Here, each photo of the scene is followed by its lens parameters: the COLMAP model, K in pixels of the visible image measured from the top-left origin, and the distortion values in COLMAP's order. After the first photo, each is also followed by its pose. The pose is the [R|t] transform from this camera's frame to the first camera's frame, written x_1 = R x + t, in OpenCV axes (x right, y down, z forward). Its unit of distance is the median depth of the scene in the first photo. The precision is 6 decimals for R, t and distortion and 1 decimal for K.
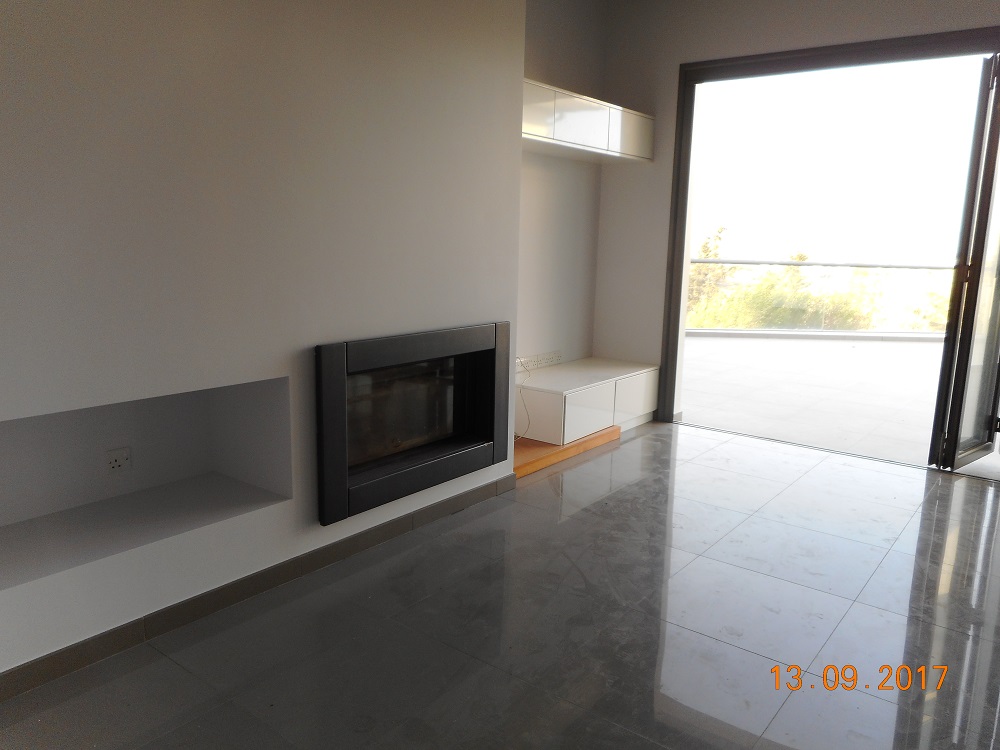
lens RADIAL K [[757.6, 0, 501.7], [0, 757.6, 380.2], [0, 0, 1]] dist [0.005951, -0.000147]
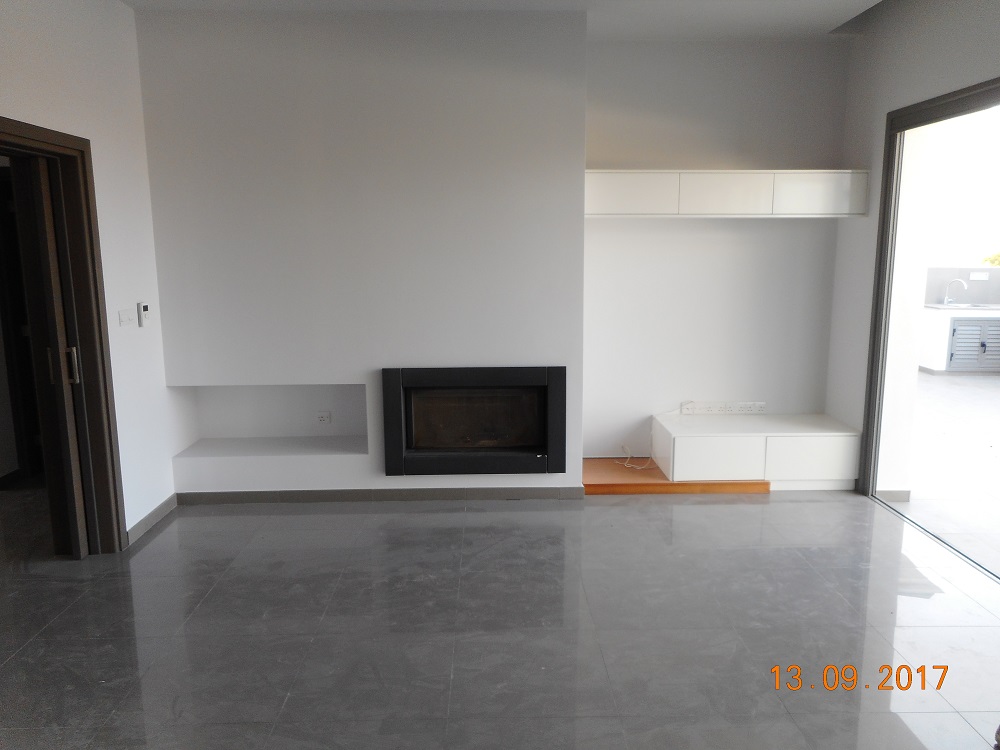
lens RADIAL K [[757.6, 0, 501.7], [0, 757.6, 372.7], [0, 0, 1]] dist [0.005951, -0.000147]
pose [[0.614775, 0.100958, -0.782214, 0.802454], [-0.126889, 0.991515, 0.028244, -0.075302], [0.778428, 0.081891, 0.622369, 0.085968]]
